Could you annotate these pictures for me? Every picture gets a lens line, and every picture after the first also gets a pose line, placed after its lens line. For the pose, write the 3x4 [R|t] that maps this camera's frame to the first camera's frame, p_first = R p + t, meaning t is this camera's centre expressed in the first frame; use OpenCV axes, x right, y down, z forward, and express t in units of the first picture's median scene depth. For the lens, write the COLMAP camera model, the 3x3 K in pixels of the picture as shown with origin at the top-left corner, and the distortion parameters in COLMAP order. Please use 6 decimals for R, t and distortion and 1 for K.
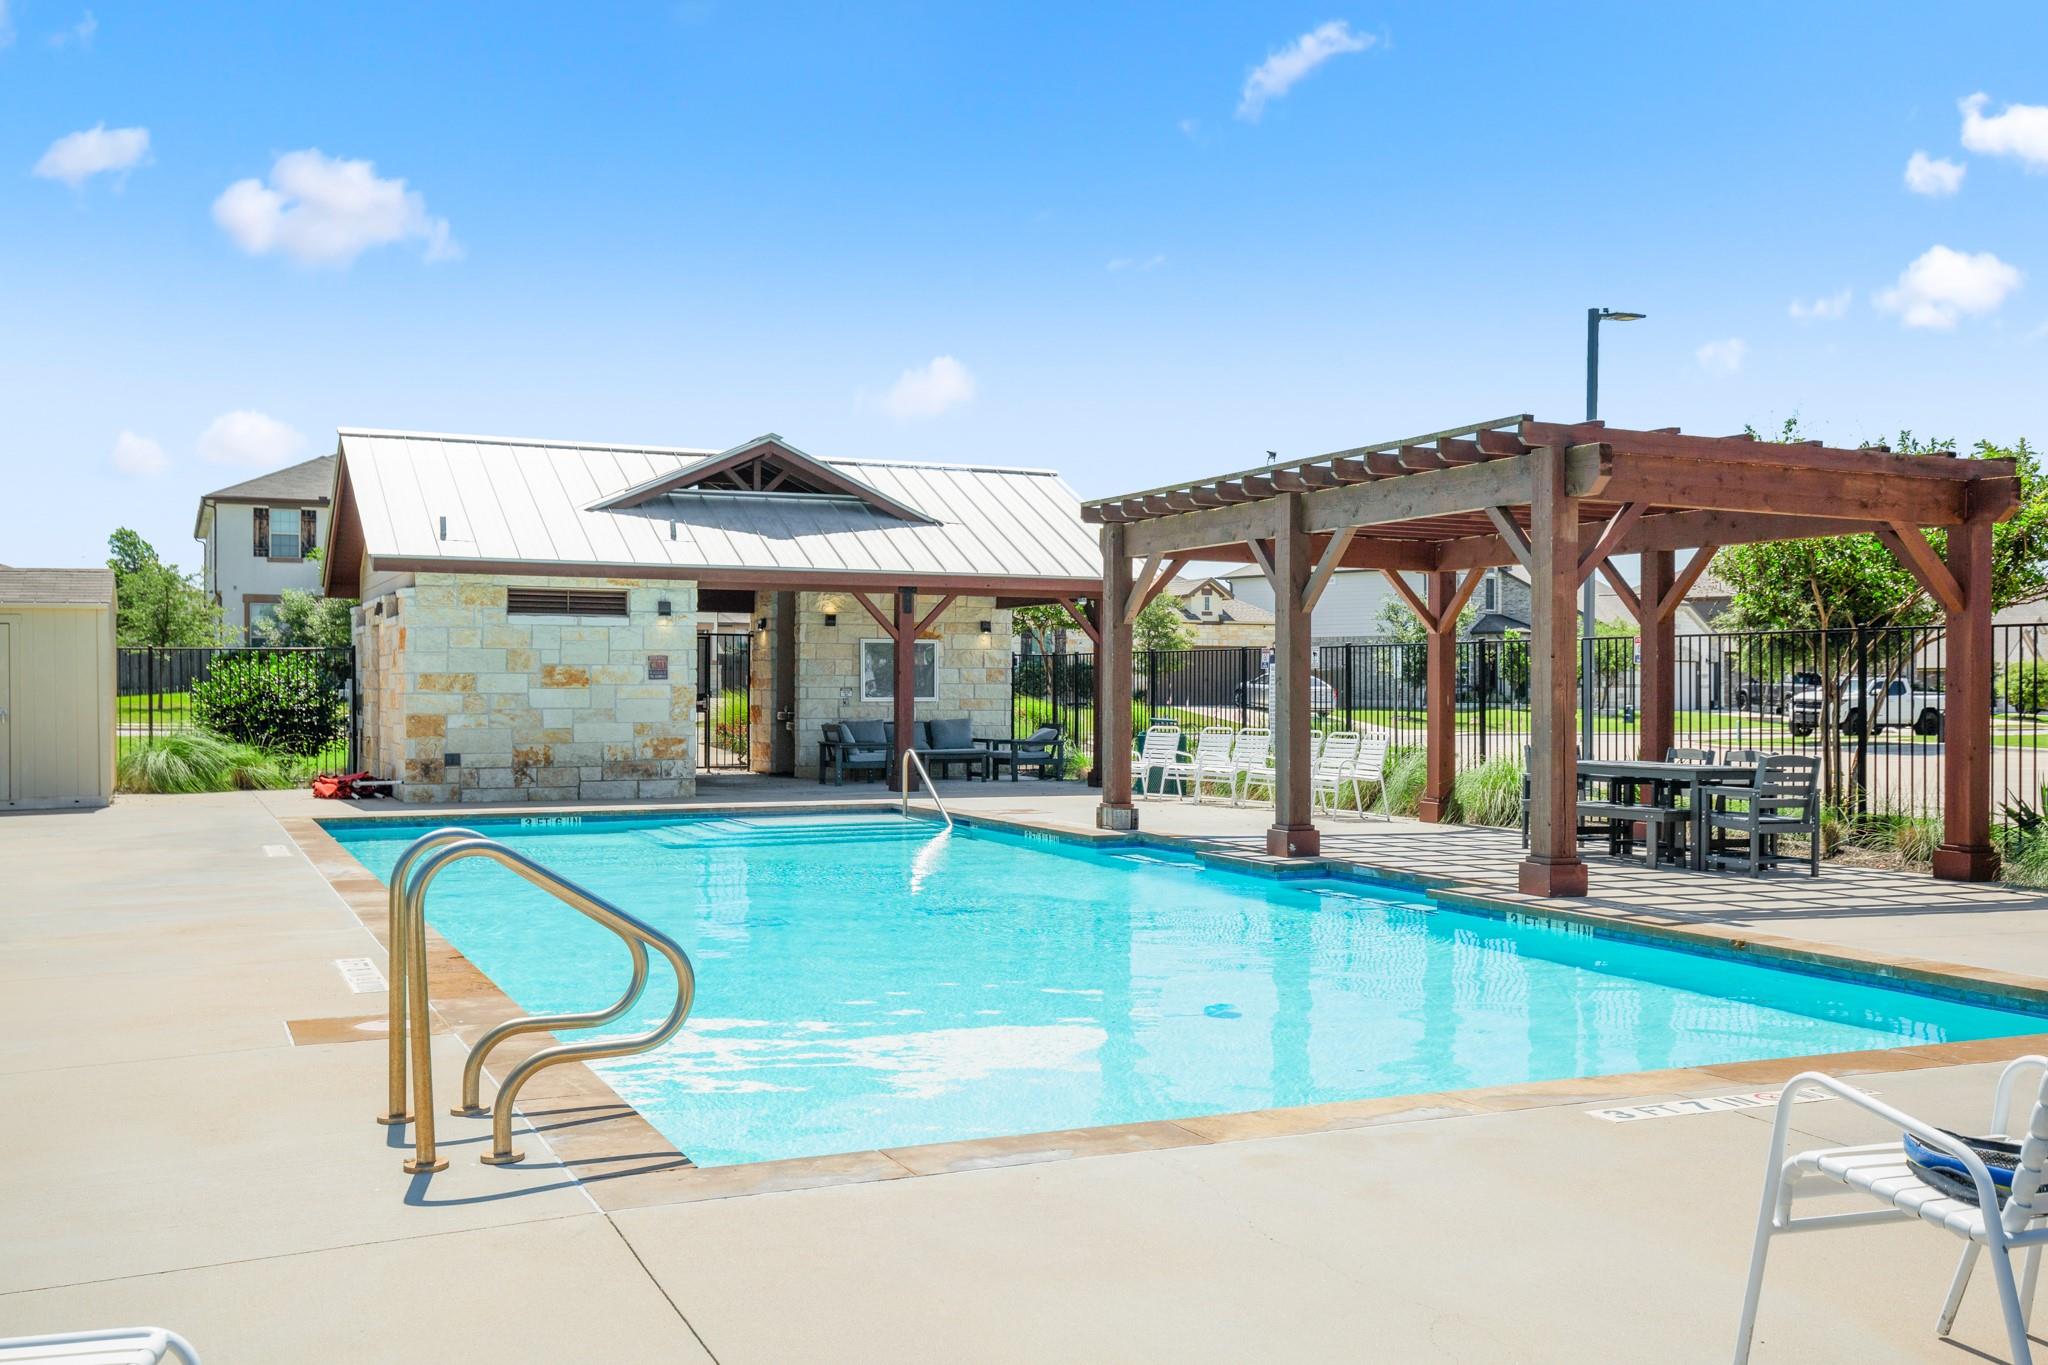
lens RADIAL K [[1892.1, 0, 1024.0], [0, 1892.1, 682.5], [0, 0, 1]] dist [0.006700, 0.002604]
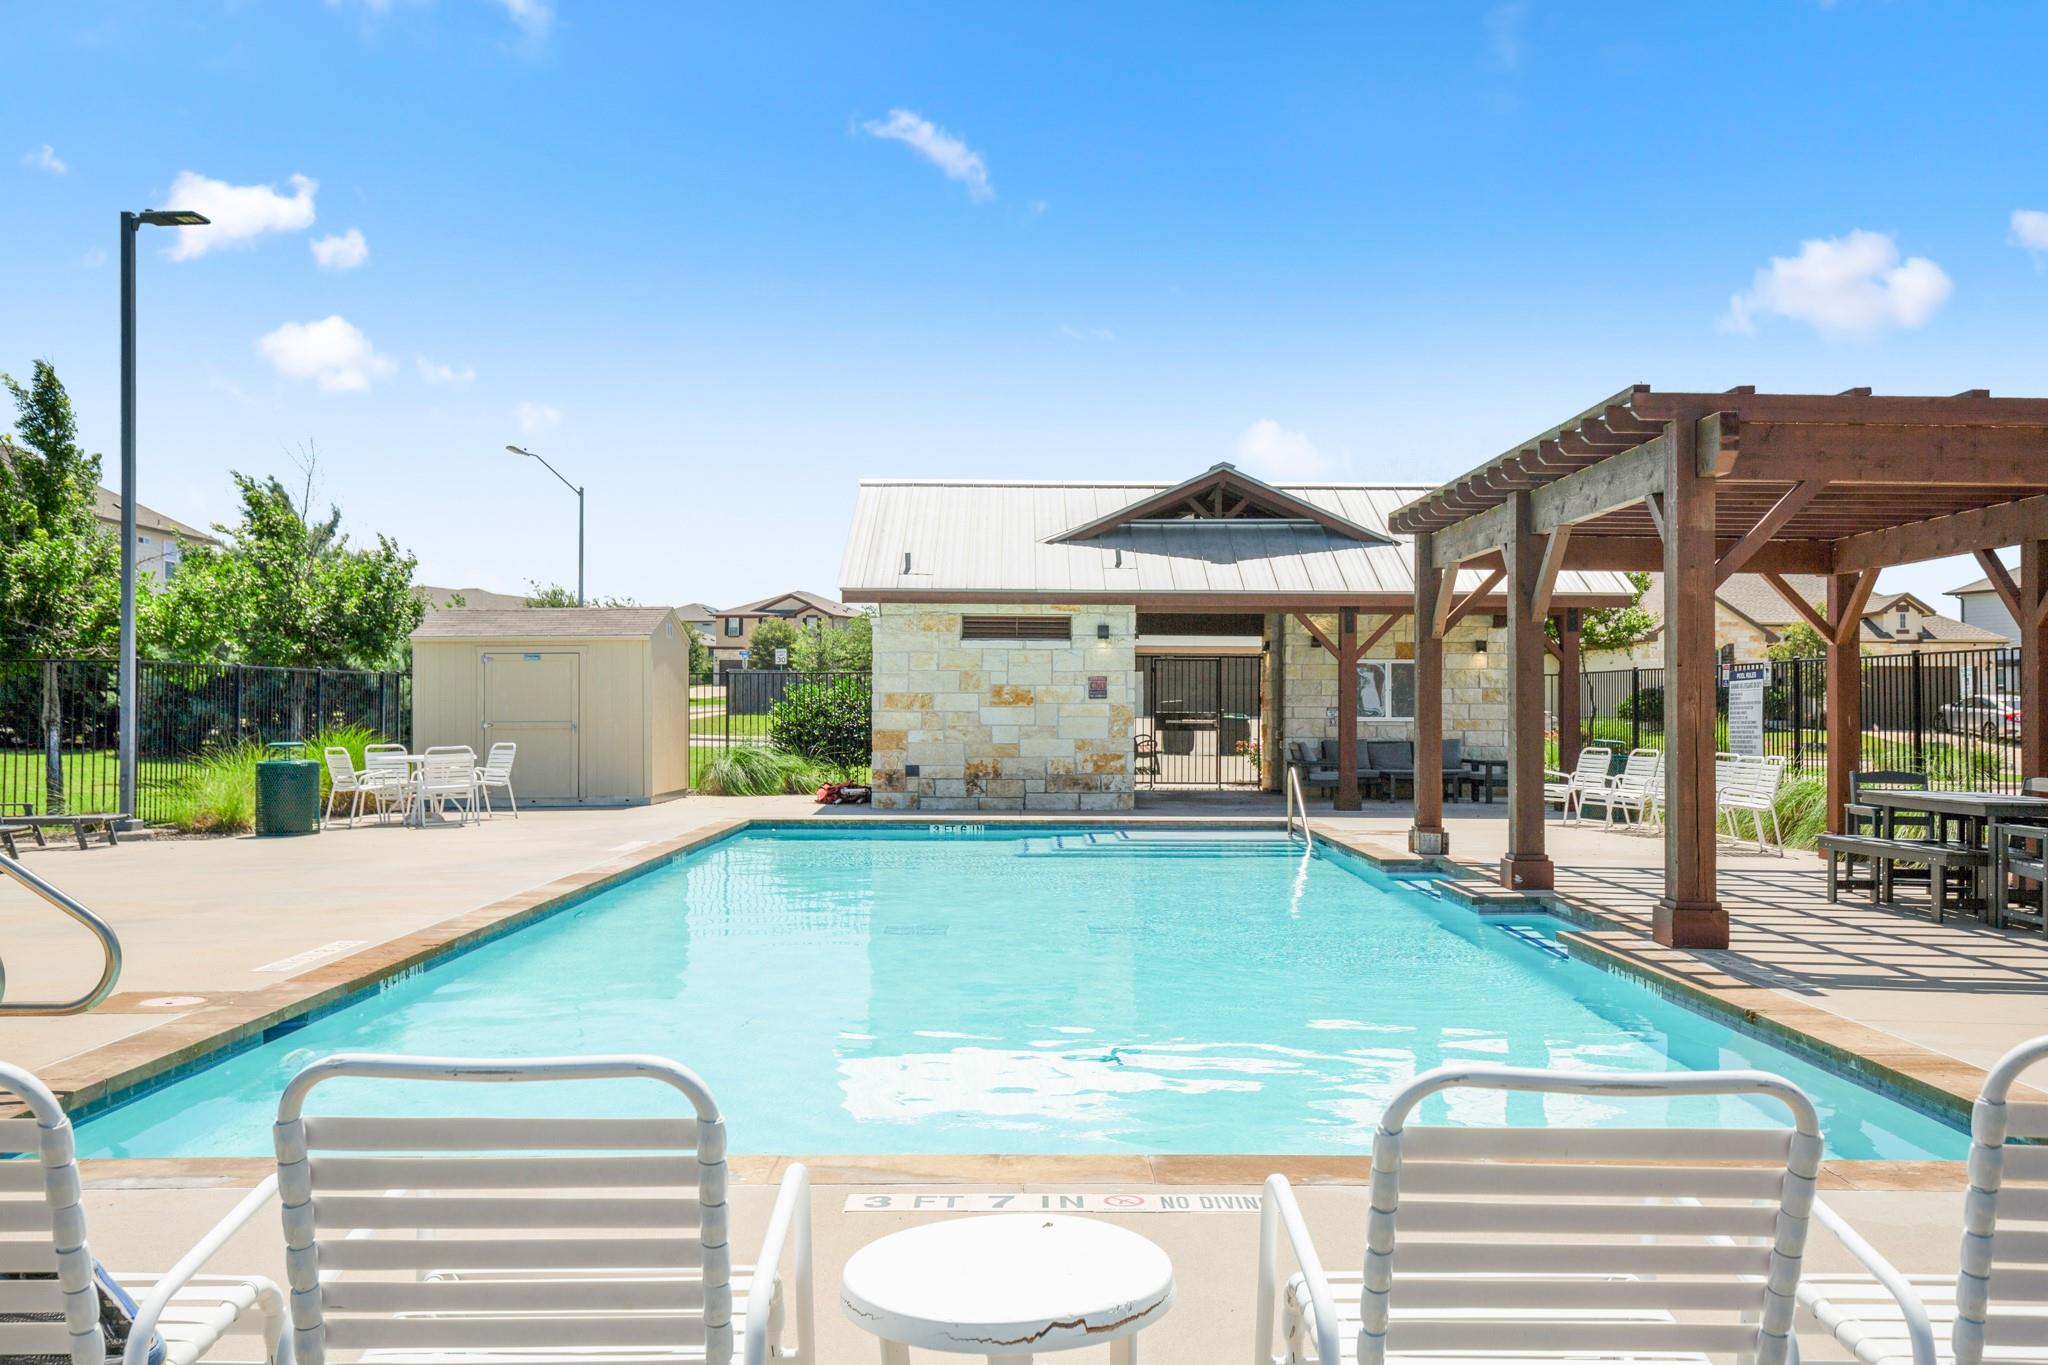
lens RADIAL K [[1759.2, 0, 1024.0], [0, 1759.2, 682.5], [0, 0, 1]] dist [0.011498, -0.000900]
pose [[0.912230, -0.004615, -0.409652, 0.176813], [-0.000942, 0.999910, -0.013362, 0.002546], [0.409677, 0.012575, 0.912144, 0.081302]]
